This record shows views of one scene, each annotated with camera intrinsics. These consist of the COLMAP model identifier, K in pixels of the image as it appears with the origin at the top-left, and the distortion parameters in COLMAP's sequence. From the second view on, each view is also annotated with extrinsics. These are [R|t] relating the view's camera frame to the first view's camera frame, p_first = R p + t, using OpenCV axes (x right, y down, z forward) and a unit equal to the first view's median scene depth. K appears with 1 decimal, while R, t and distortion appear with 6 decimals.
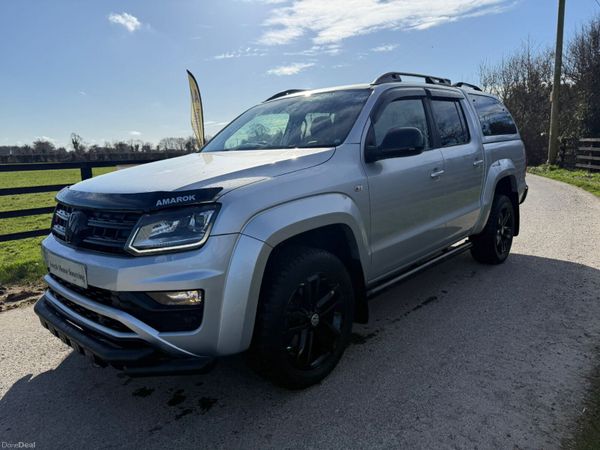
lens RADIAL K [[428.6, 0, 302.9], [0, 428.6, 224.7], [0, 0, 1]] dist [0.018923, -0.026349]
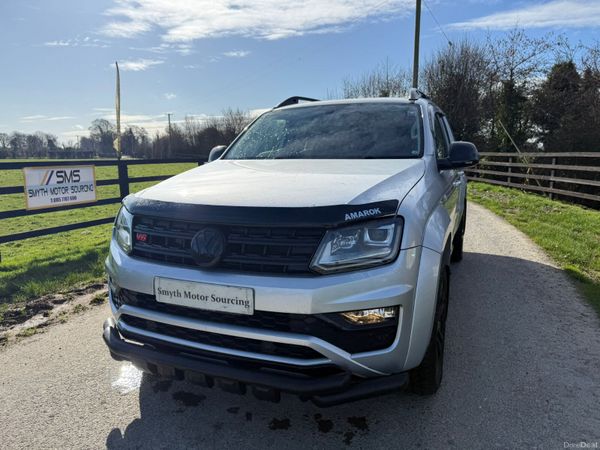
lens RADIAL K [[428.6, 0, 302.9], [0, 428.6, 224.7], [0, 0, 1]] dist [0.018923, -0.026349]
pose [[0.942101, -0.026240, 0.334301, -0.313606], [0.029291, 0.999563, -0.004088, -0.013866], [-0.334047, 0.013643, 0.942458, 0.060627]]
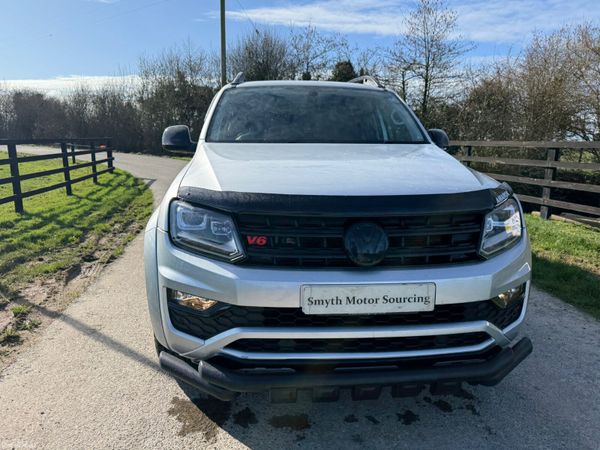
lens RADIAL K [[428.6, 0, 302.9], [0, 428.6, 224.7], [0, 0, 1]] dist [0.018923, -0.026349]
pose [[0.665227, -0.104648, 0.739272, -0.573793], [0.088918, 0.994186, 0.060721, -0.040547], [-0.741328, 0.025342, 0.670664, 0.281250]]
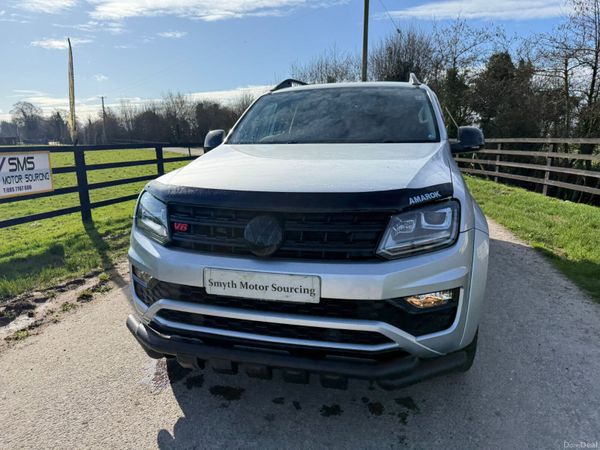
lens RADIAL K [[428.6, 0, 302.9], [0, 428.6, 224.7], [0, 0, 1]] dist [0.018923, -0.026349]
pose [[0.888323, -0.060287, 0.455245, -0.412667], [0.050936, 0.998163, 0.032793, -0.017658], [-0.456386, -0.005943, 0.889762, 0.112709]]
